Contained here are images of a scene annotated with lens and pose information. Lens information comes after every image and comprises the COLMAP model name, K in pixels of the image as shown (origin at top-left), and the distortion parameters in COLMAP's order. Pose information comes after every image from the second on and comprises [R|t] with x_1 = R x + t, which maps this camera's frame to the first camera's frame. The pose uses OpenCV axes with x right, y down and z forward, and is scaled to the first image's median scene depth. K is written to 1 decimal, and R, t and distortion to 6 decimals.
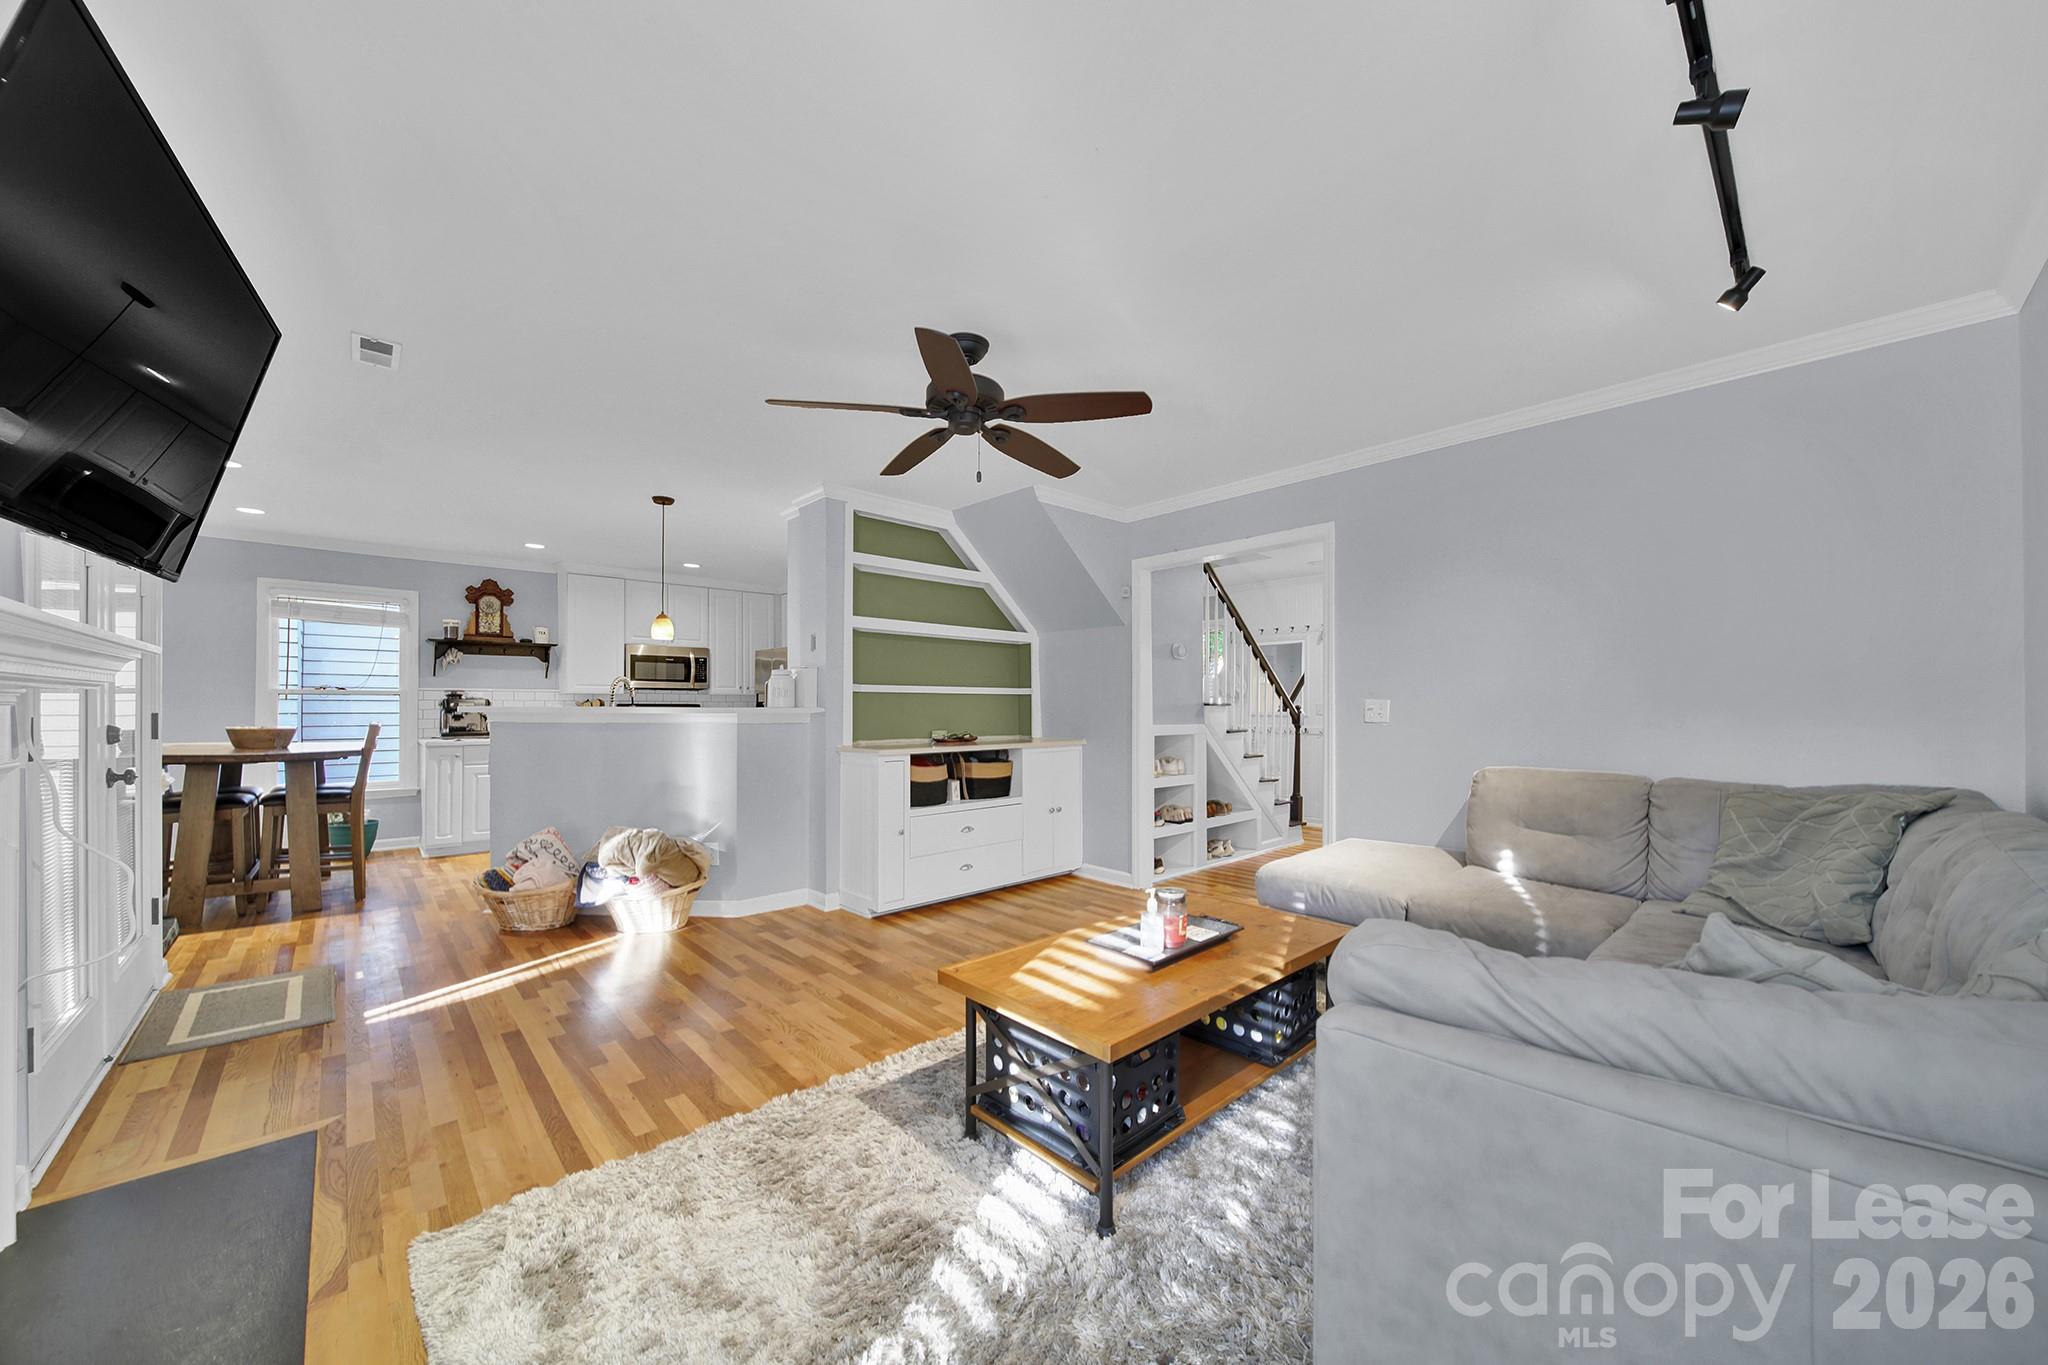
lens RADIAL K [[734.2, 0, 1023.0], [0, 734.2, 704.1], [0, 0, 1]] dist [-0.000768, -0.000554]
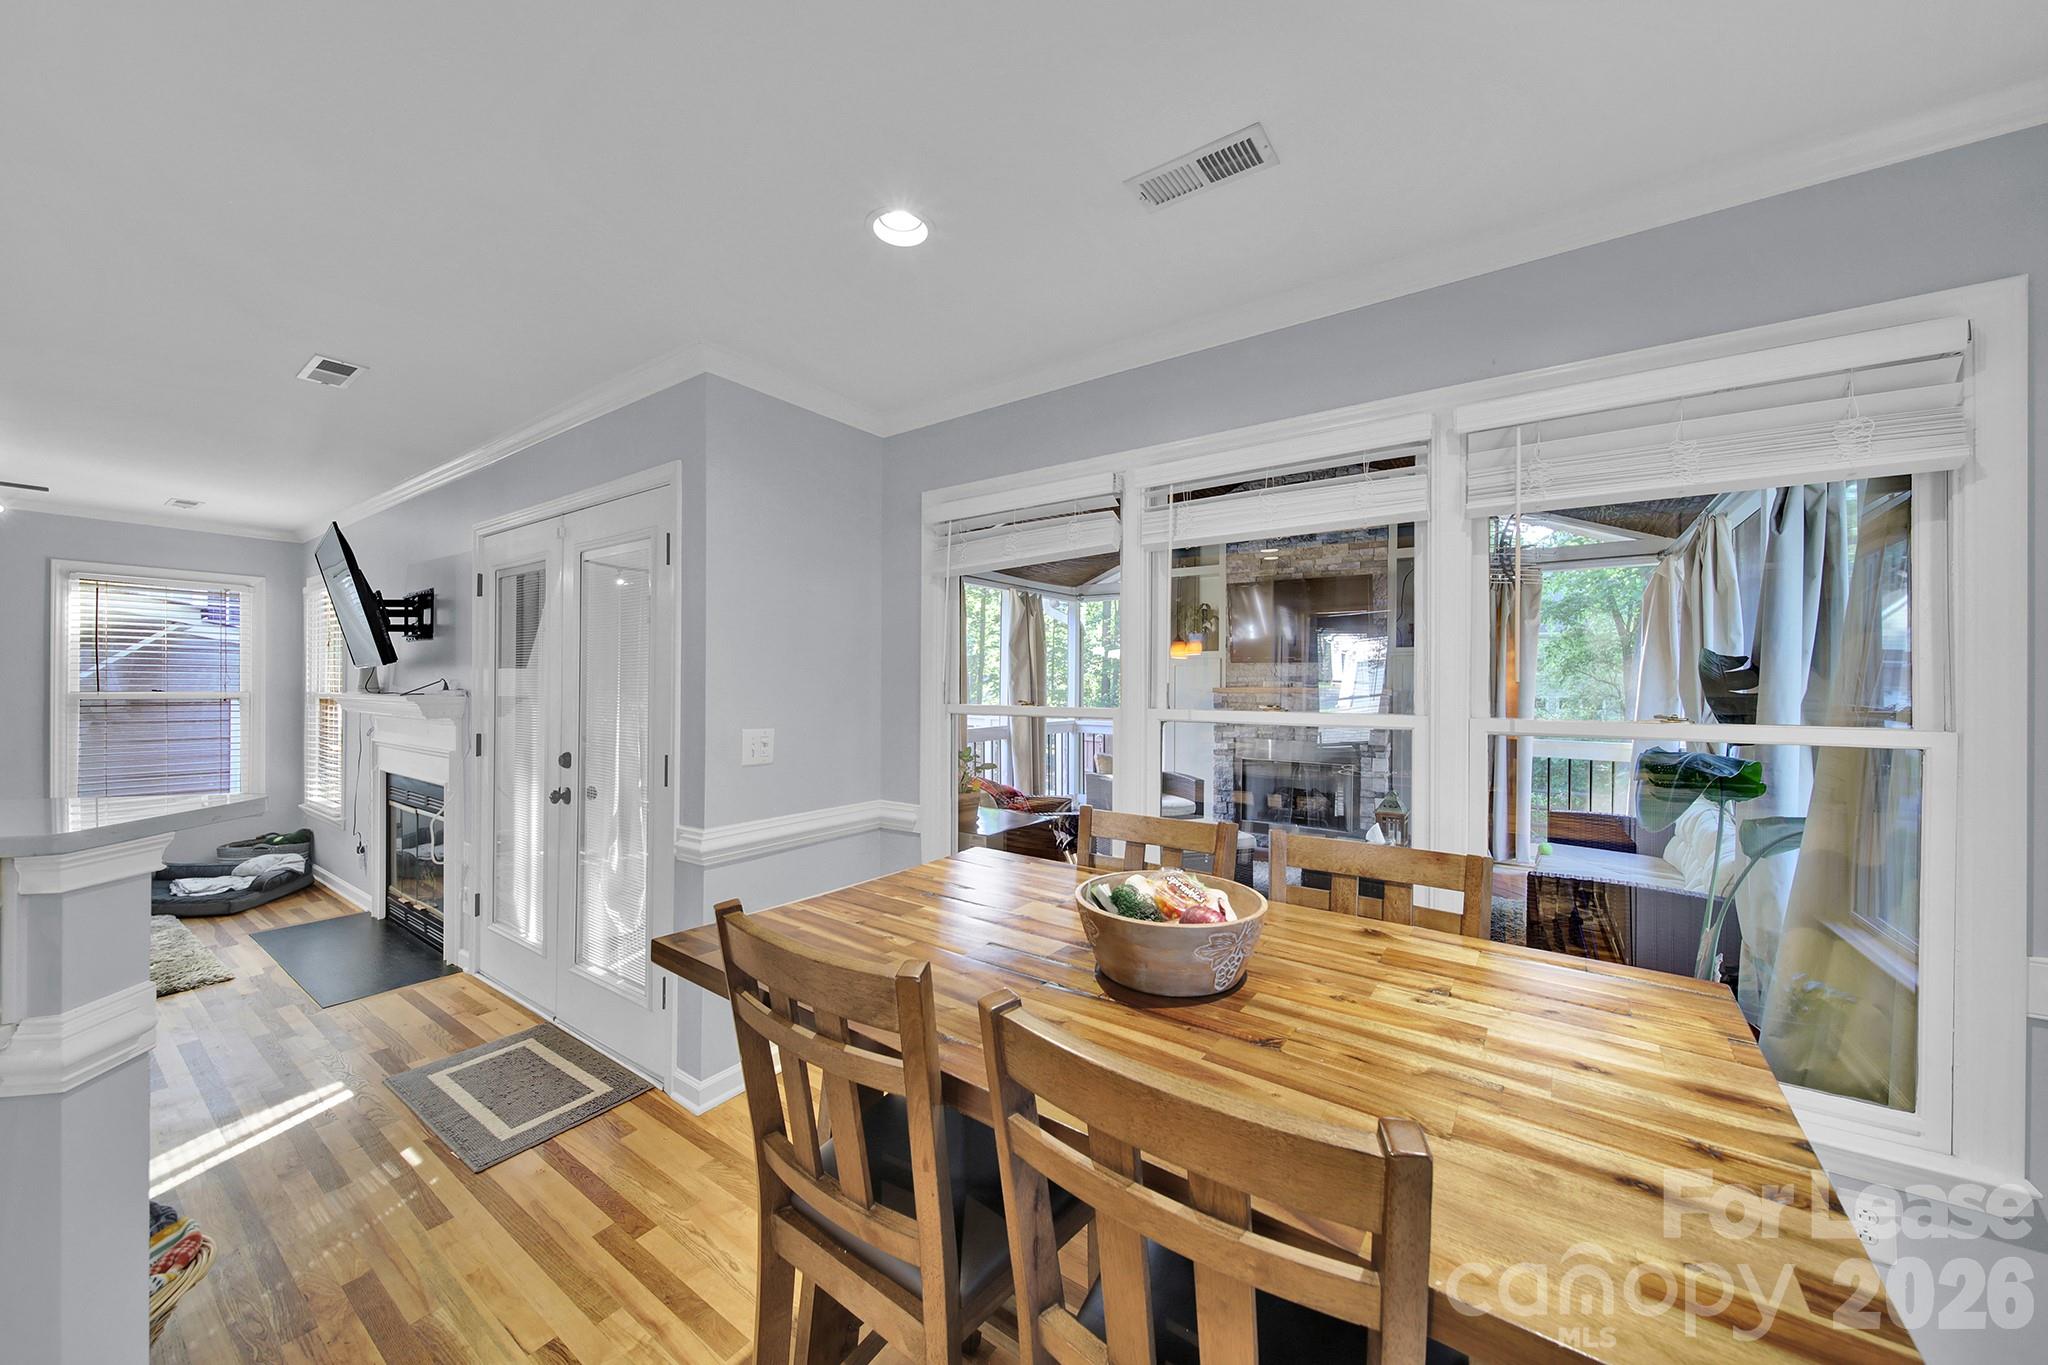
lens RADIAL K [[734.2, 0, 1024.4], [0, 734.2, 682.1], [0, 0, 1]] dist [-0.000768, -0.000554]
pose [[-0.978474, -0.005649, -0.206295, -0.649308], [-0.005380, 0.999984, -0.001864, -0.032799], [0.206302, -0.000714, -0.978488, 0.875819]]
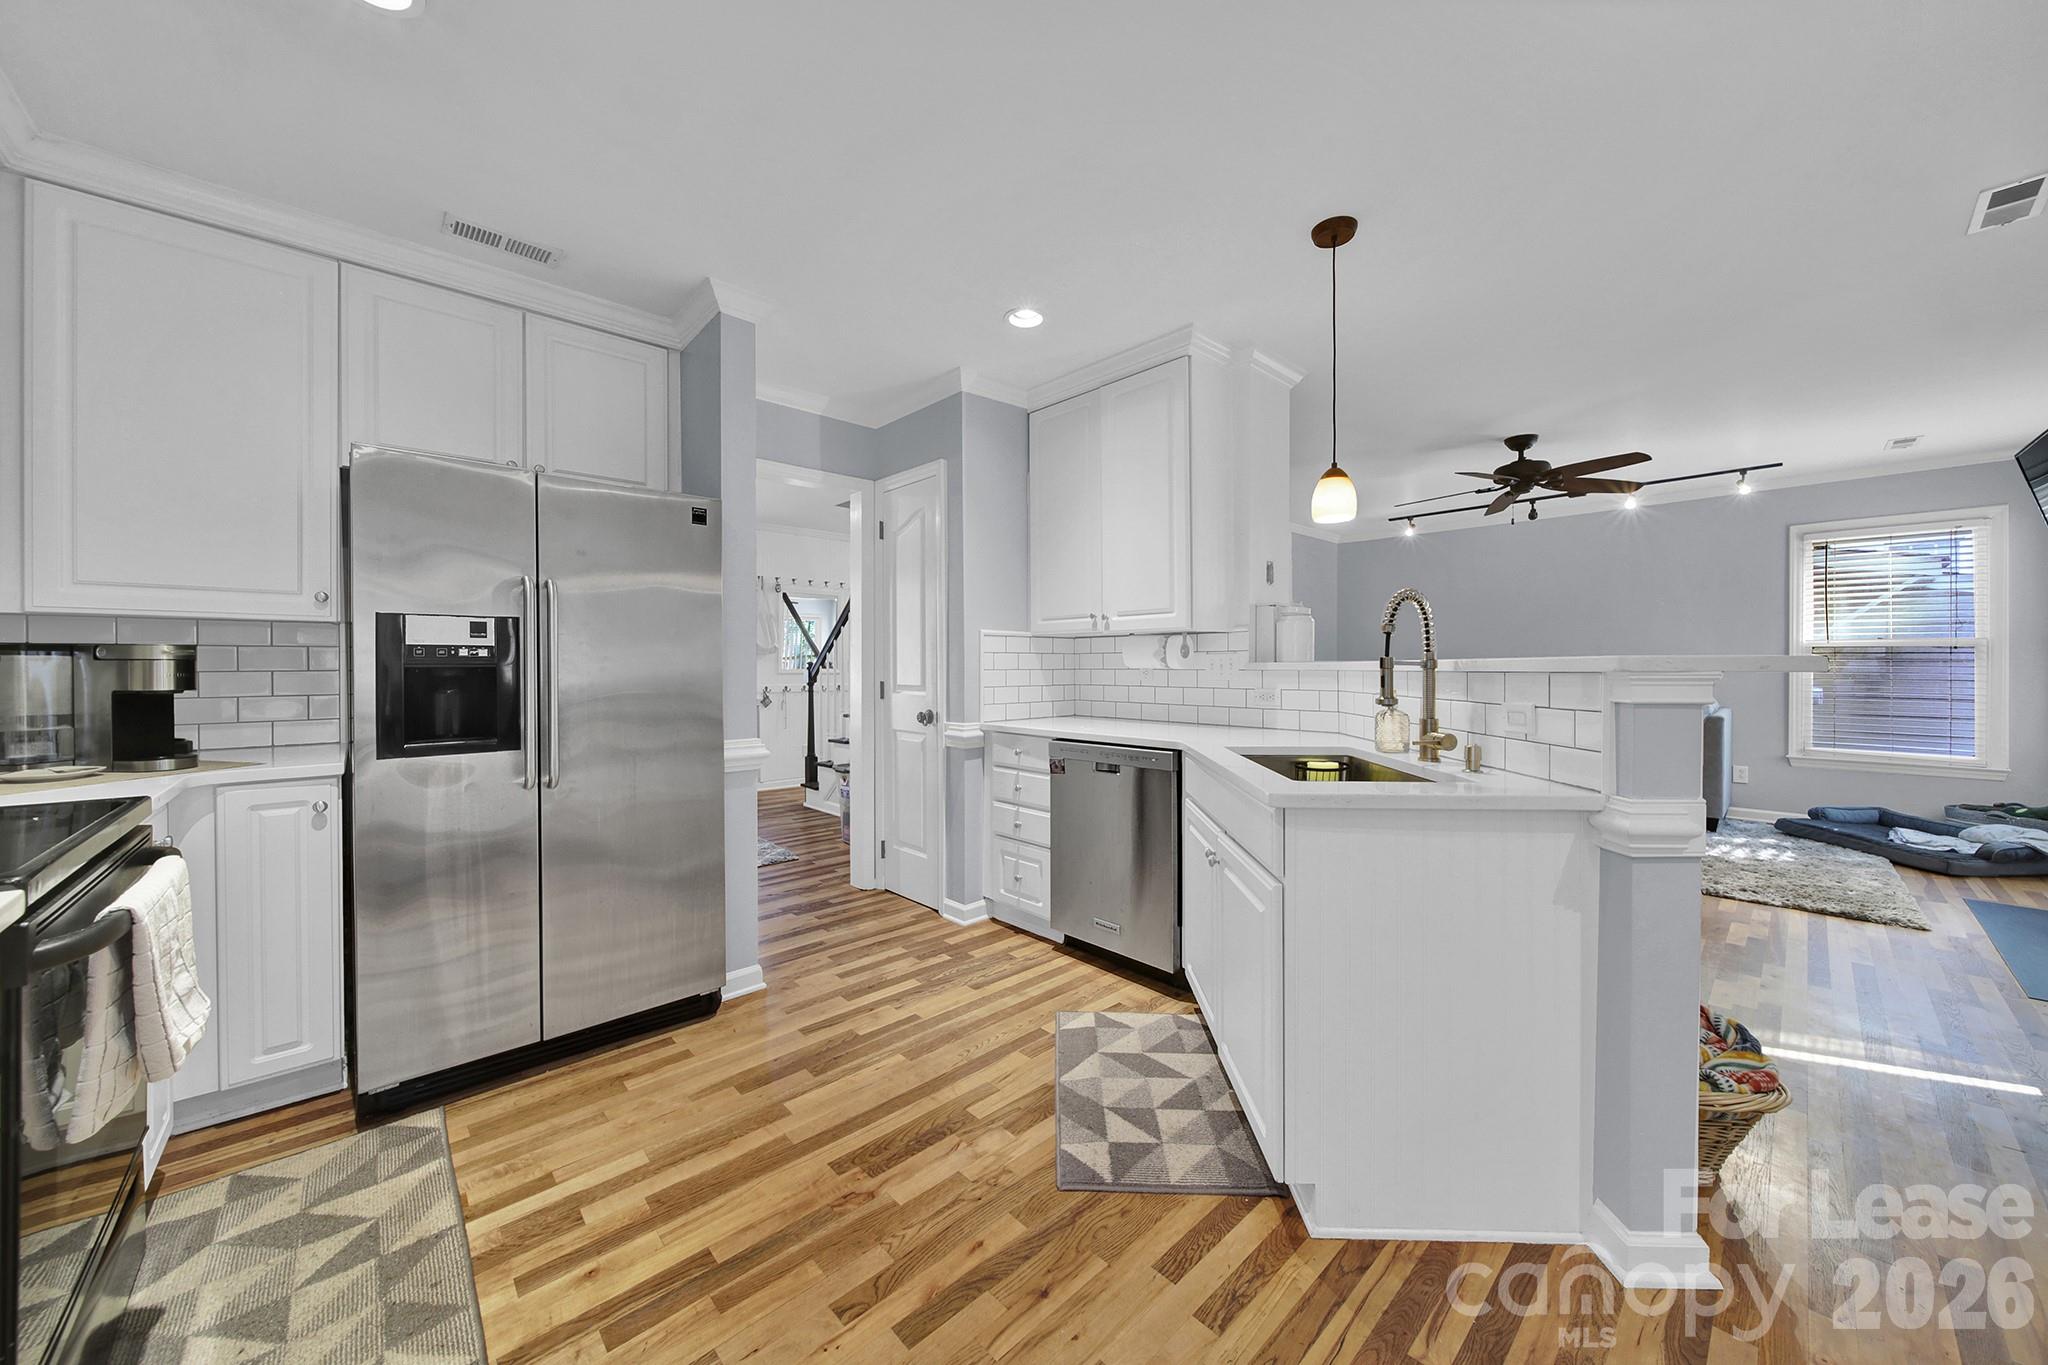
lens RADIAL K [[734.2, 0, 1022.6], [0, 734.2, 668.5], [0, 0, 1]] dist [-0.000768, -0.000554]
pose [[-0.005475, -0.004533, 0.999975, -0.684320], [0.002301, 0.999987, 0.004545, 0.003432], [-0.999982, 0.002326, -0.005464, 0.849262]]
